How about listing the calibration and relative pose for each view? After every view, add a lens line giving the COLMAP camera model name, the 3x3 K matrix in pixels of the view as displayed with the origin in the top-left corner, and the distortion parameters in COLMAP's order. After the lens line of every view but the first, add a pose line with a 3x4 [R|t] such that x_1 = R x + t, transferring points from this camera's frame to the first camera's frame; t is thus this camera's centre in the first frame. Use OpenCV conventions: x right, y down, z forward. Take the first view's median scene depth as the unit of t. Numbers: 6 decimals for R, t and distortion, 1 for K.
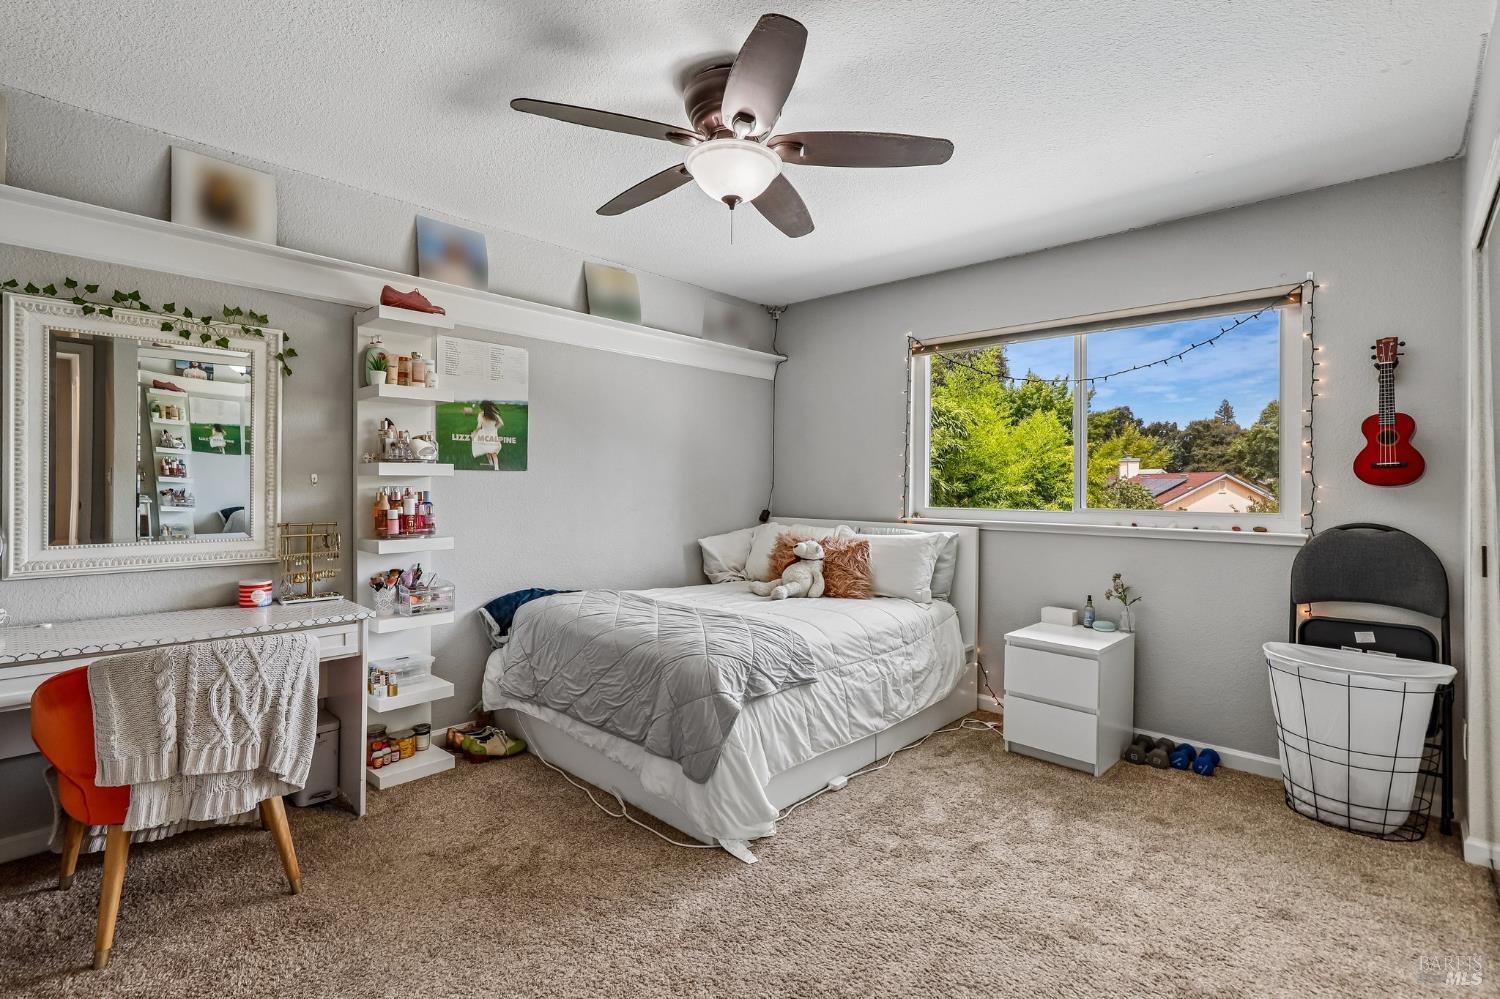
lens RADIAL K [[704.9, 0, 738.7], [0, 704.9, 490.8], [0, 0, 1]] dist [0.001718, 0.000280]
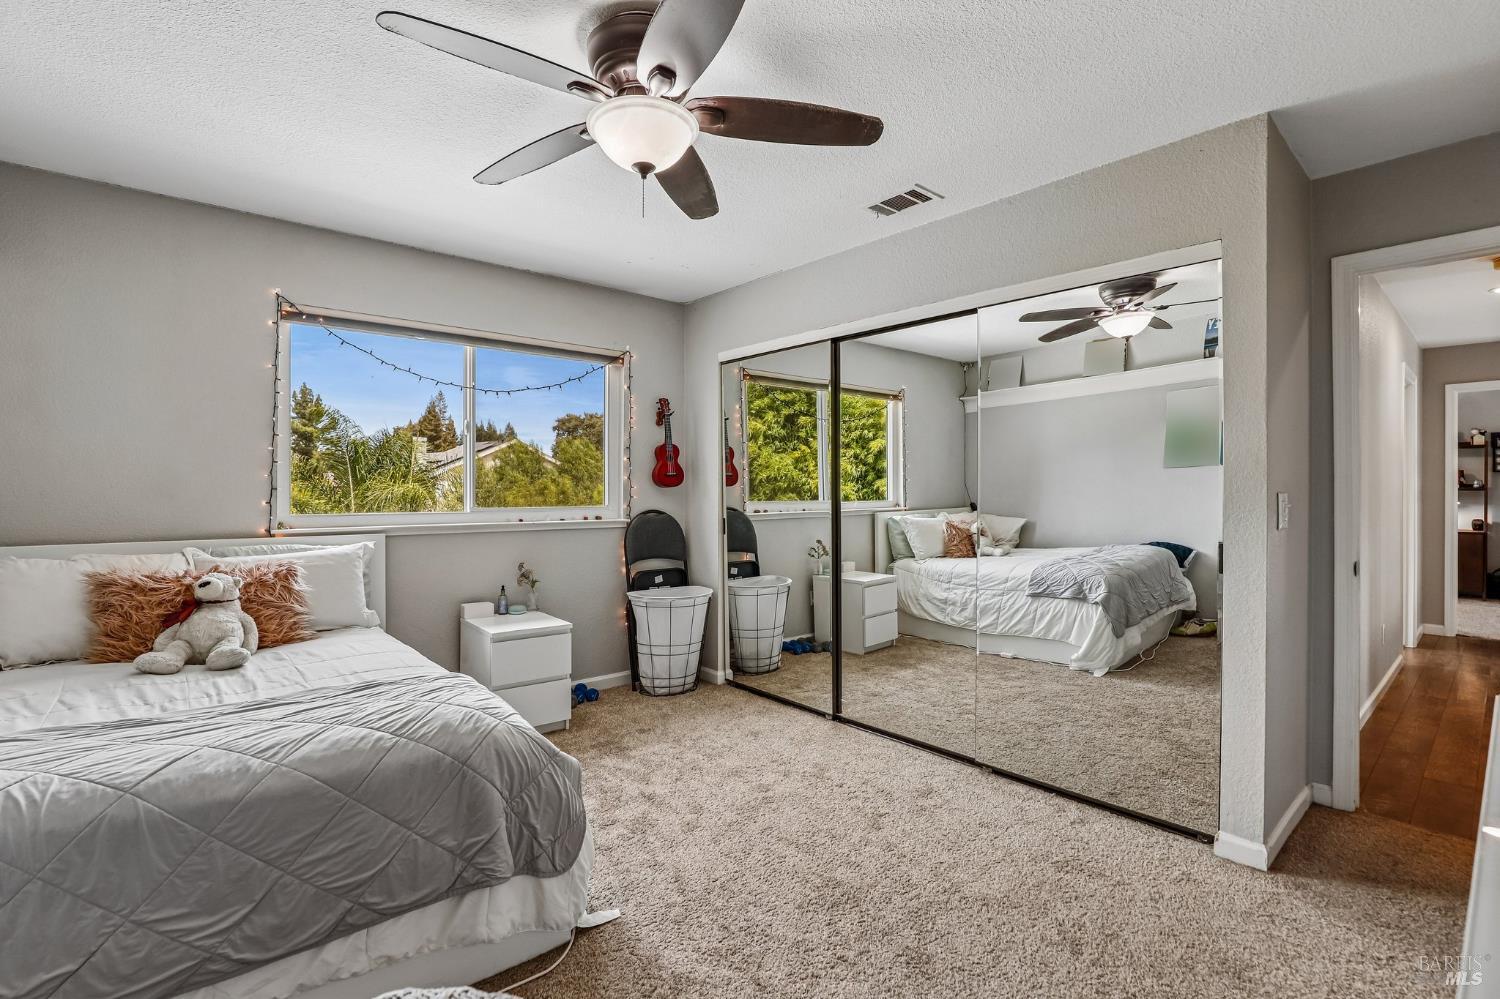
lens RADIAL K [[704.9, 0, 738.7], [0, 704.9, 490.8], [0, 0, 1]] dist [0.001718, 0.000280]
pose [[0.103484, -0.009520, 0.994586, -0.718167], [0.009849, 0.999915, 0.008546, -0.009463], [-0.994582, 0.008911, 0.103569, 0.642634]]
